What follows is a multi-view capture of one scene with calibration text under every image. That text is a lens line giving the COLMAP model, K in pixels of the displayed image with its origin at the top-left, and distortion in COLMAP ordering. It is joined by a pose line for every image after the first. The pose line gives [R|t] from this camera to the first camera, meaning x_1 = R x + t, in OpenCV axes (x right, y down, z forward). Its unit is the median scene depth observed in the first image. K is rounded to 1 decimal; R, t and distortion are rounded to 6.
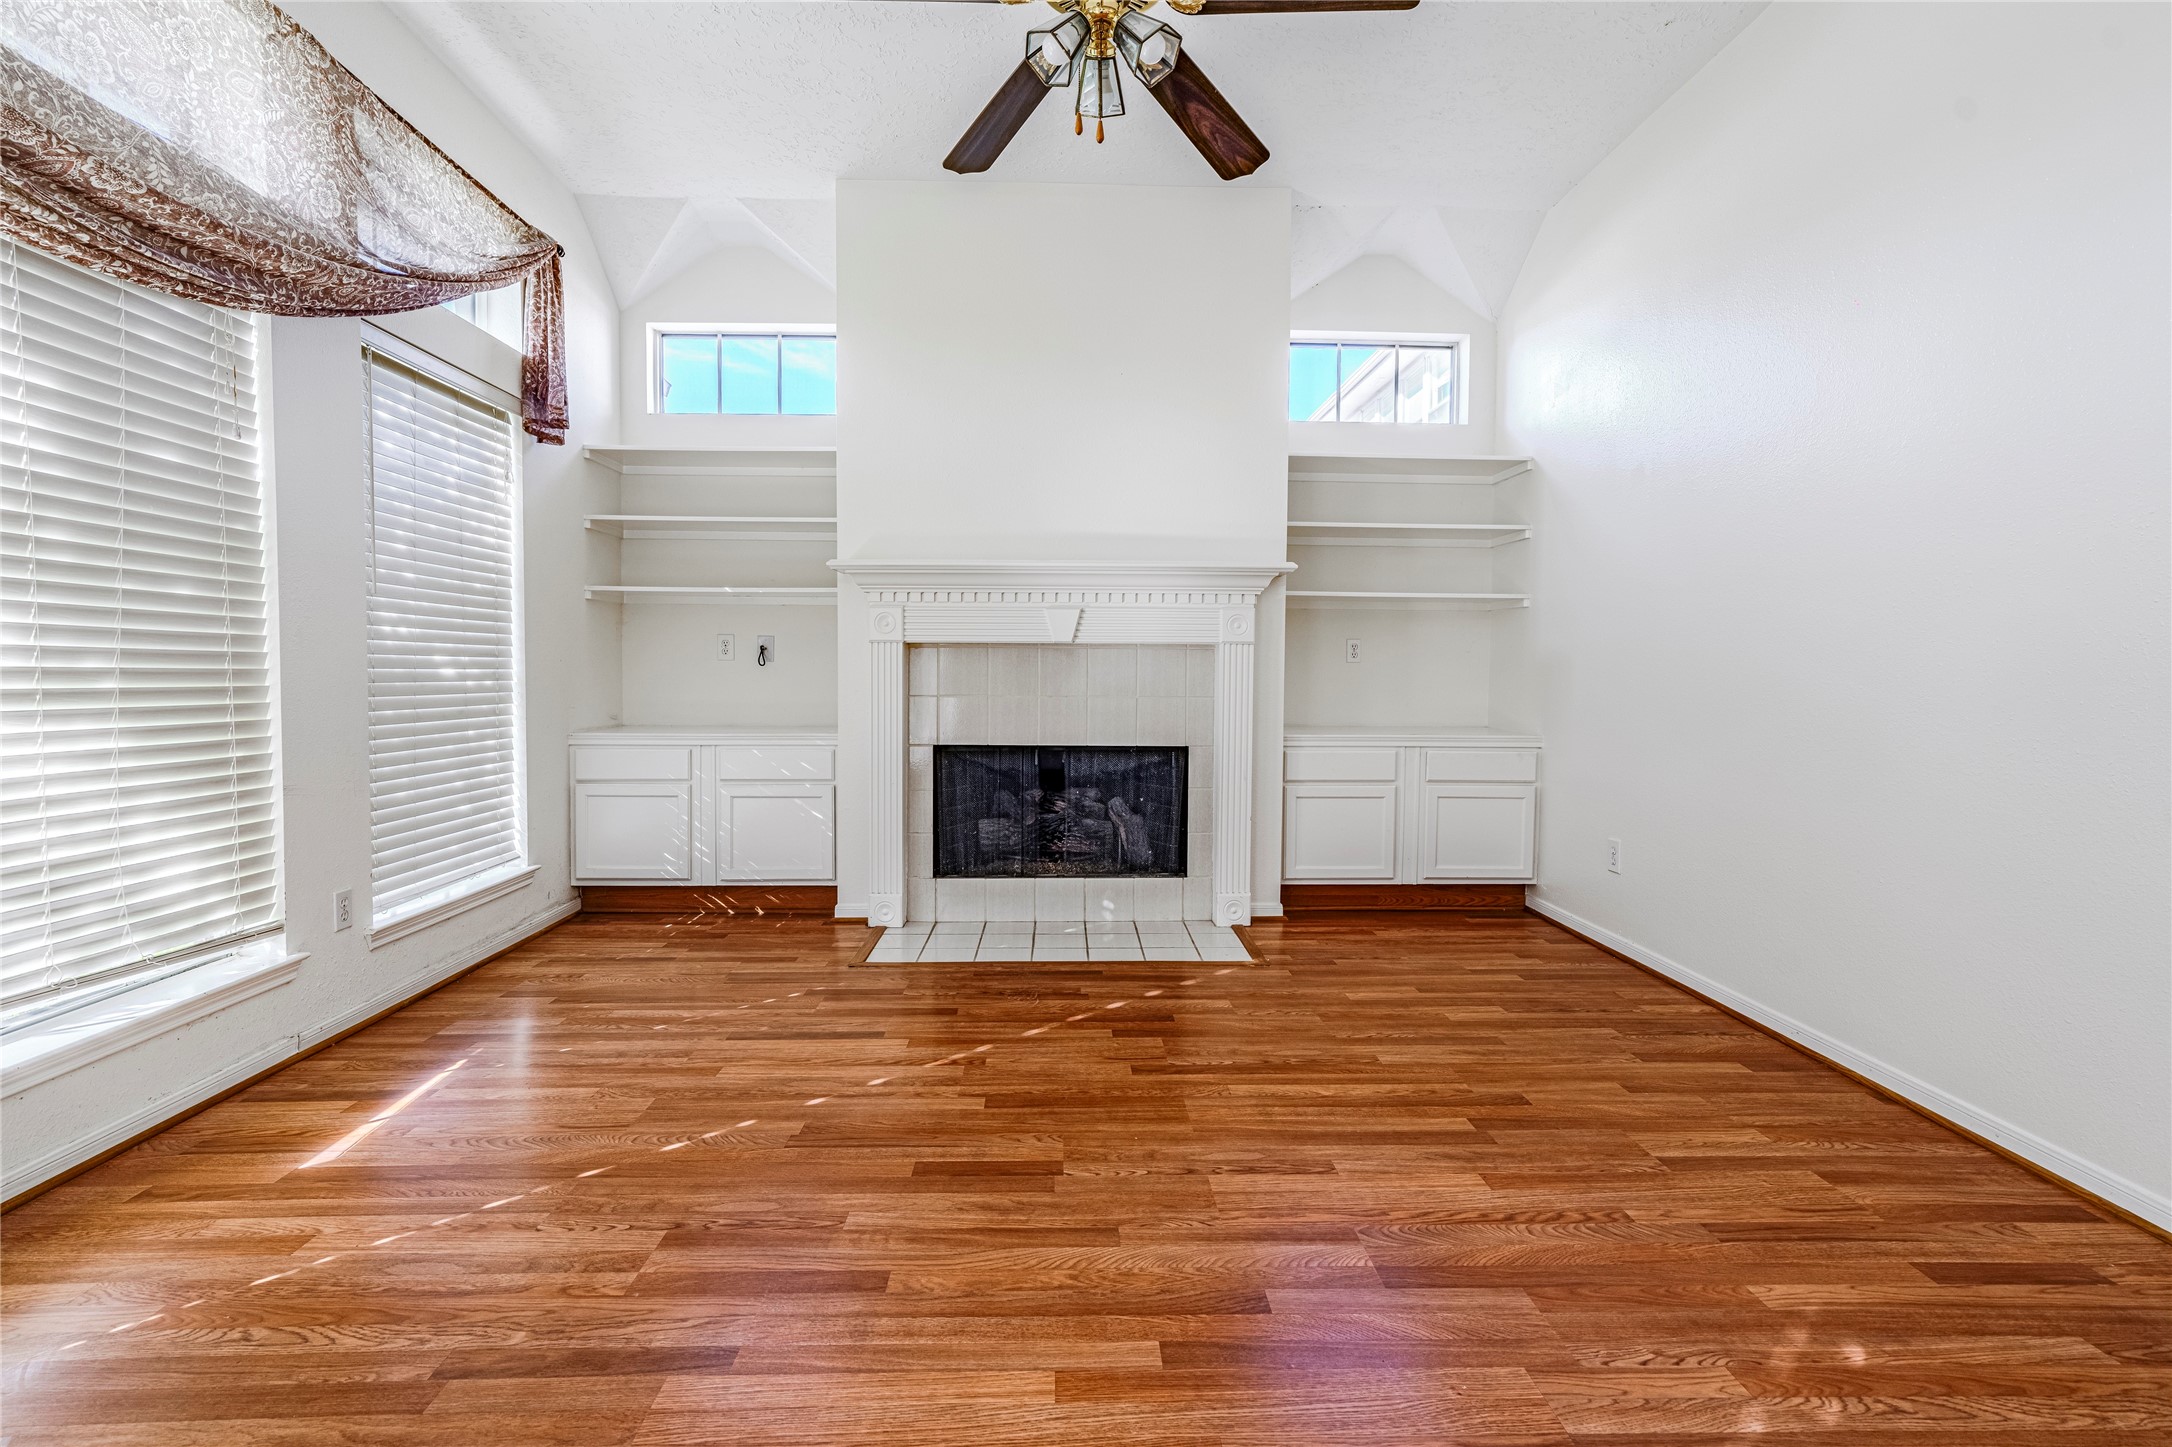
lens RADIAL K [[1015.1, 0, 1087.8], [0, 1015.1, 707.7], [0, 0, 1]] dist [-0.021737, 0.014118]
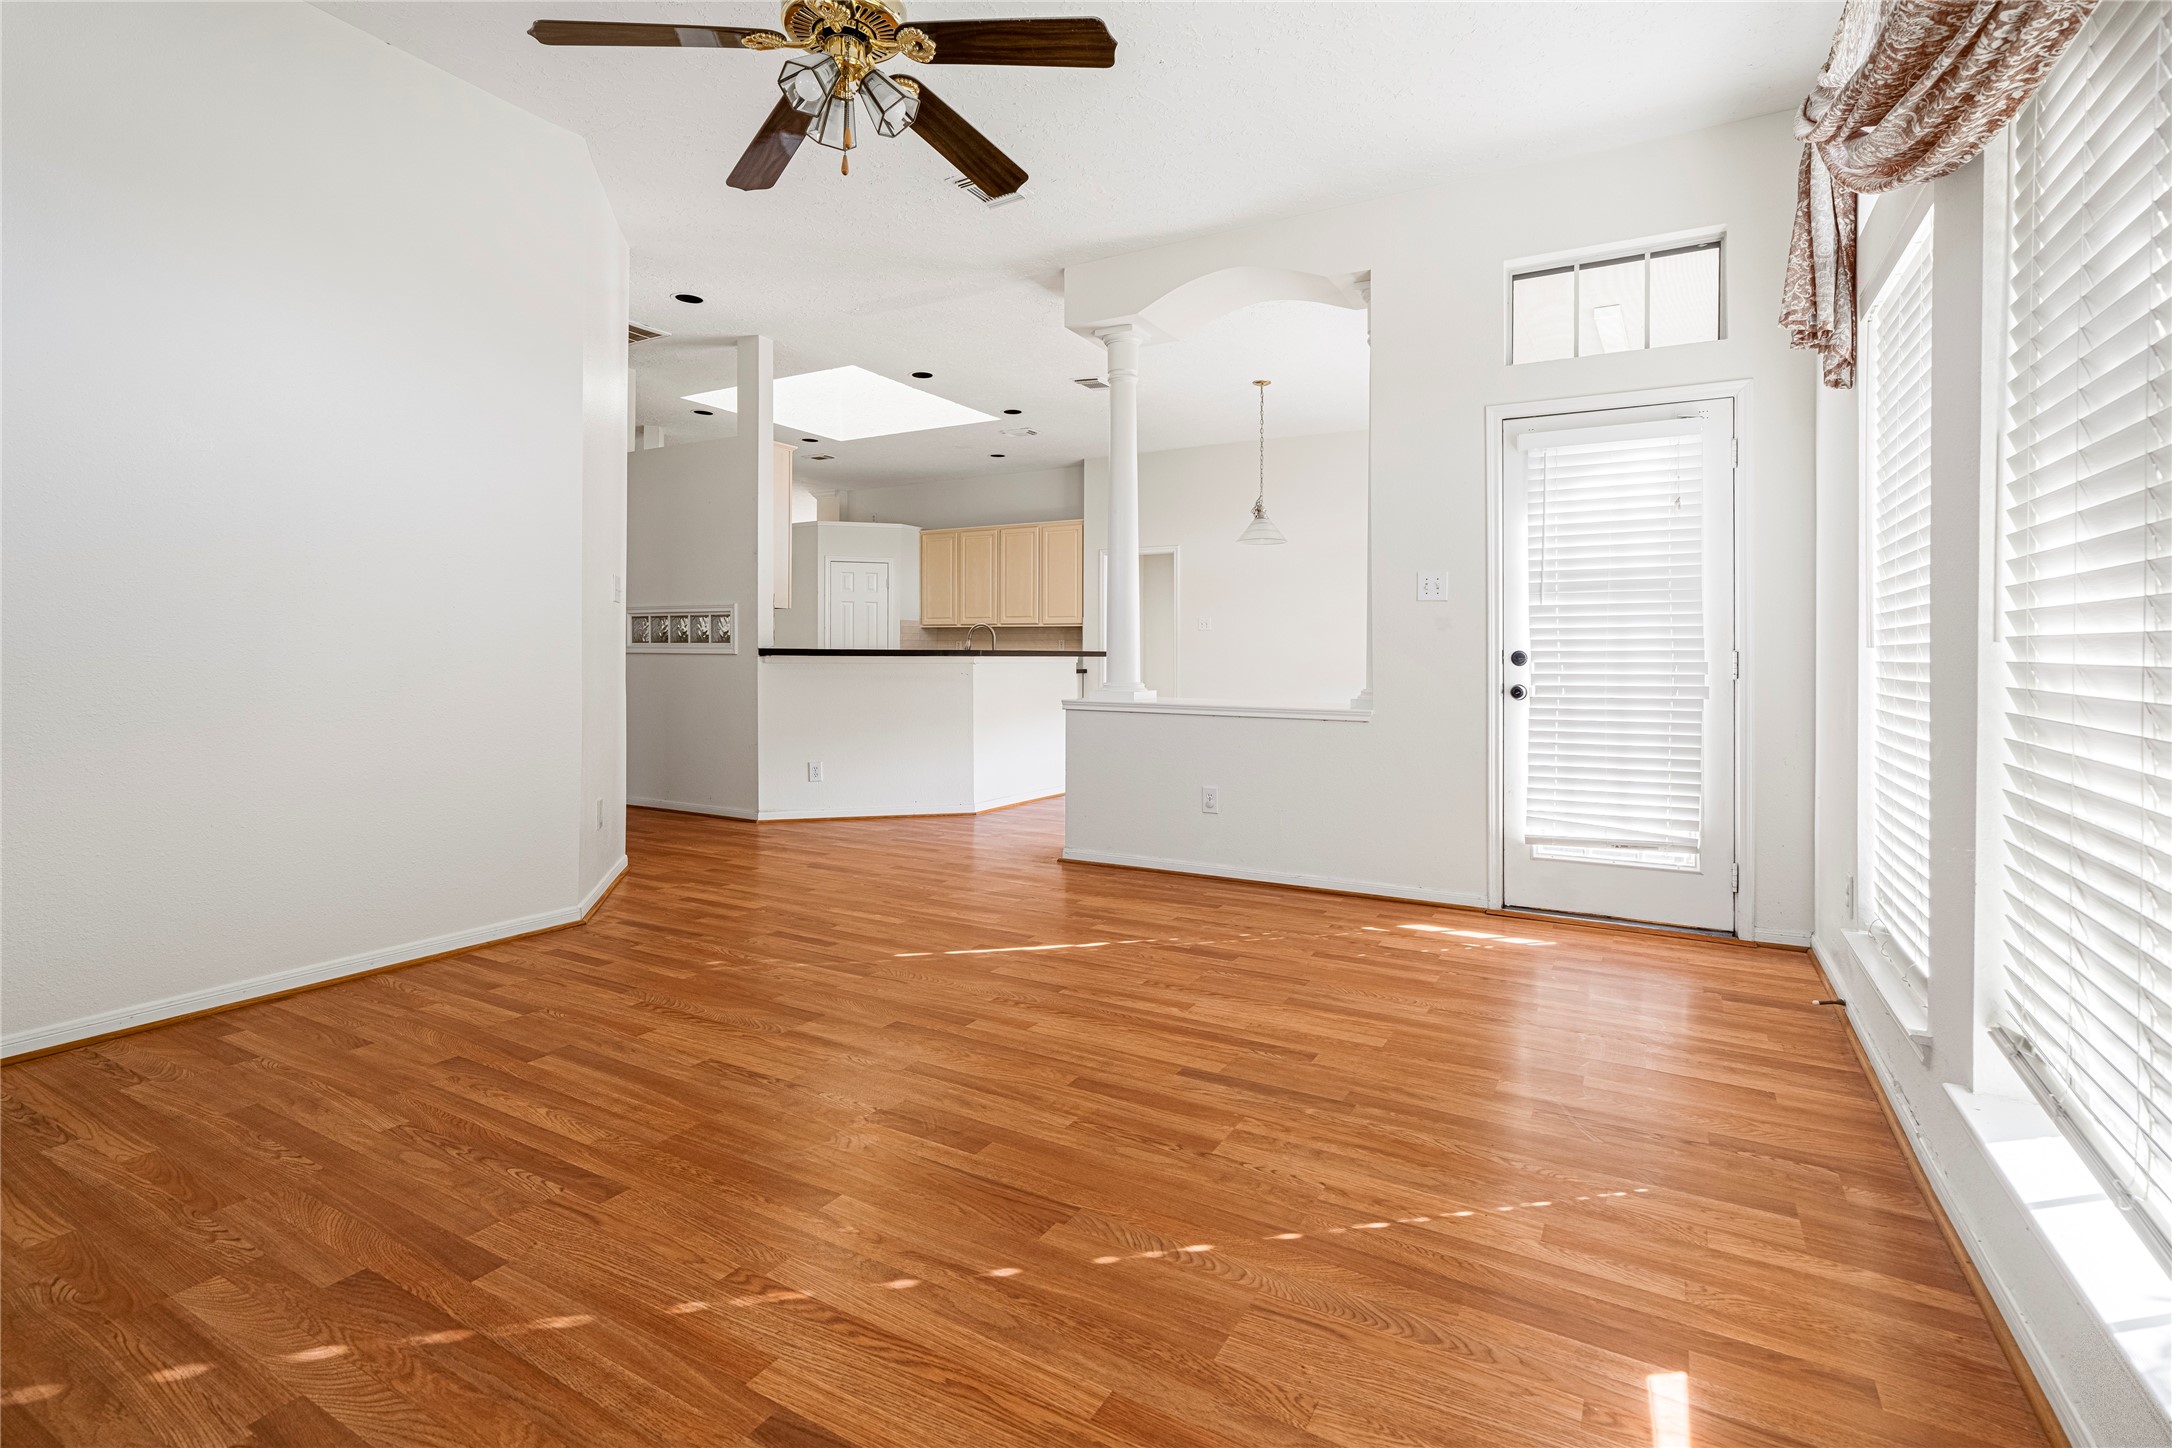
lens RADIAL K [[1016.2, 0, 1074.0], [0, 1016.2, 665.9], [0, 0, 1]] dist [-0.013618, 0.014216]
pose [[-0.845088, -0.019556, 0.534269, -0.756346], [0.009578, 0.998617, 0.051703, -0.075650], [-0.534541, 0.048811, -0.843732, 1.725582]]
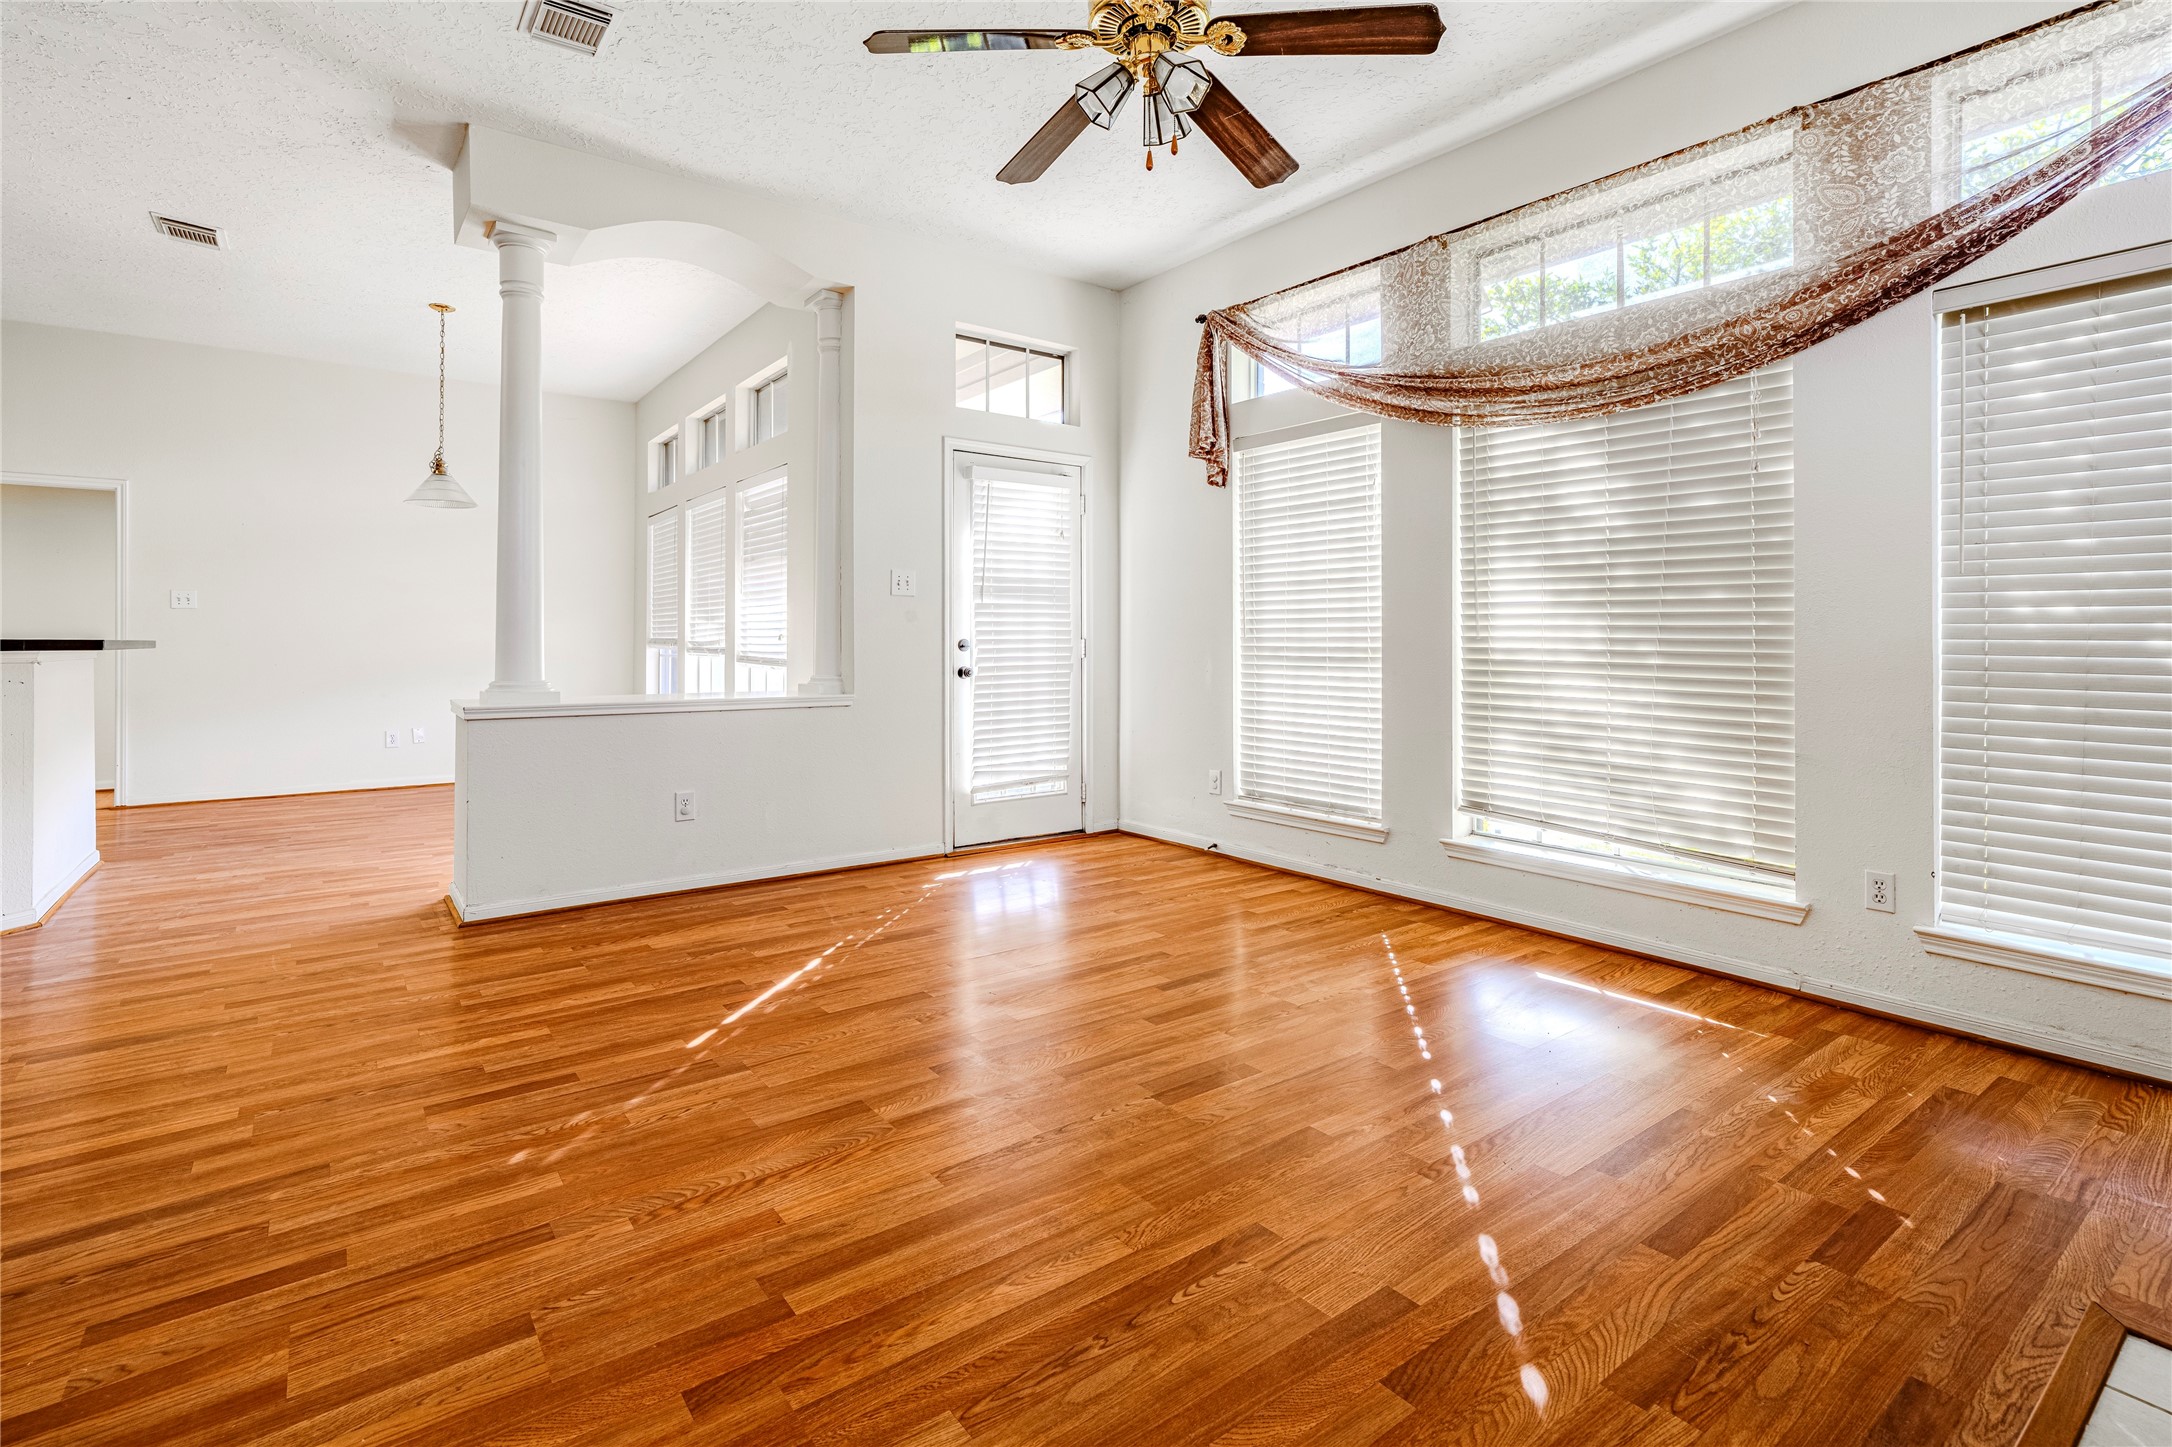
lens RADIAL K [[1034.8, 0, 1085.4], [0, 1034.8, 638.3], [0, 0, 1]] dist [-0.016131, 0.015478]
pose [[-0.820973, -0.010493, -0.570870, 0.667964], [-0.031826, 0.999118, 0.027406, -0.074116], [0.570079, 0.040668, -0.820583, 1.803235]]
